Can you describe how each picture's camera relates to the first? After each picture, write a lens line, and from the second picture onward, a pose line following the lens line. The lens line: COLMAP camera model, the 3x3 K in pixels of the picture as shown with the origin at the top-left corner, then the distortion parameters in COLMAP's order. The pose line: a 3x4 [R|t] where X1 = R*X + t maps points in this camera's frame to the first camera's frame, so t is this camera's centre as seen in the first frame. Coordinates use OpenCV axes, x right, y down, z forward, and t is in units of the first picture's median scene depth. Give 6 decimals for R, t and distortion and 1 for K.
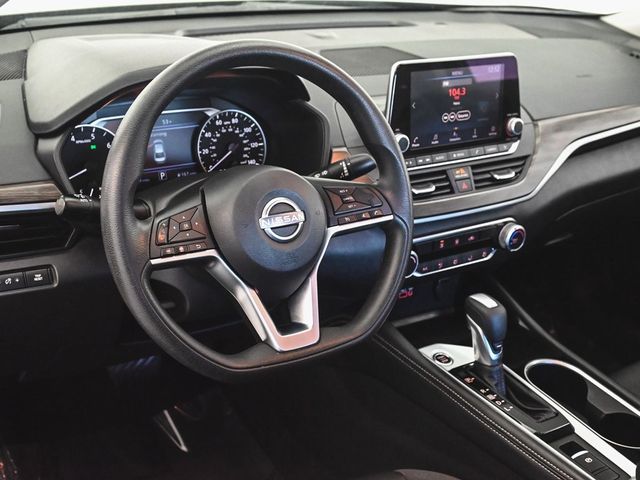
lens RADIAL K [[843.1, 0, 320.0], [0, 843.1, 240.0], [0, 0, 1]] dist [0.002722, 0.029005]
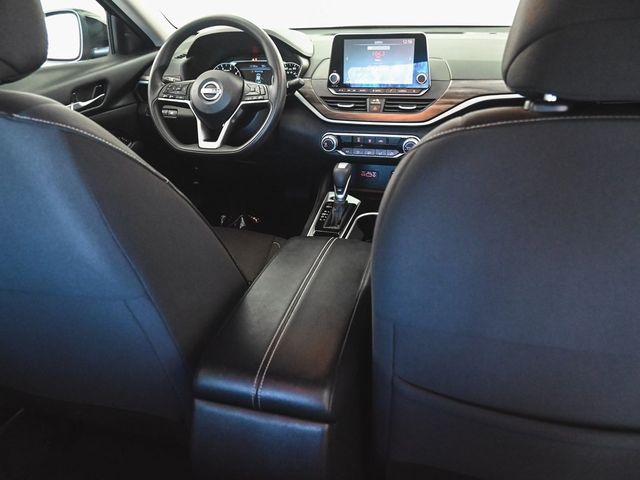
lens RADIAL K [[468.1, 0, 320.0], [0, 468.1, 240.0], [0, 0, 1]] dist [-0.032358, 0.001777]
pose [[0.664273, 0.264652, -0.699072, 0.866075], [-0.226508, 0.962521, 0.149155, 0.082643], [0.712345, 0.059266, 0.699322, 0.254268]]
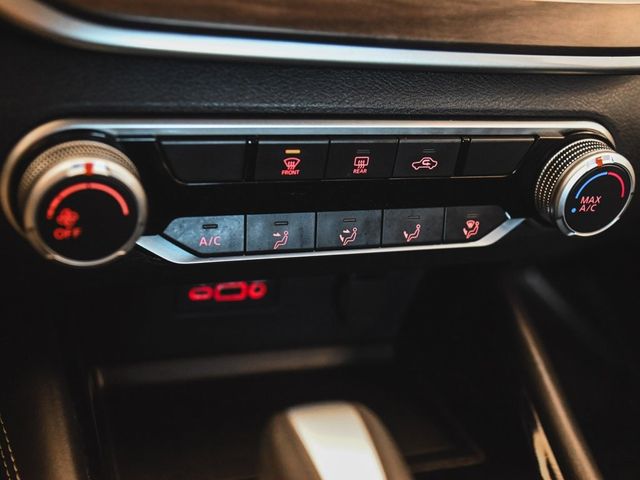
lens RADIAL K [[843.1, 0, 320.0], [0, 843.1, 240.0], [0, 0, 1]] dist [0.002722, 0.029005]
pose [[0.970450, 0.203828, -0.129157, 0.195178], [-0.187660, 0.973982, 0.127055, -0.006468], [0.151694, -0.099063, 0.983451, 0.756251]]
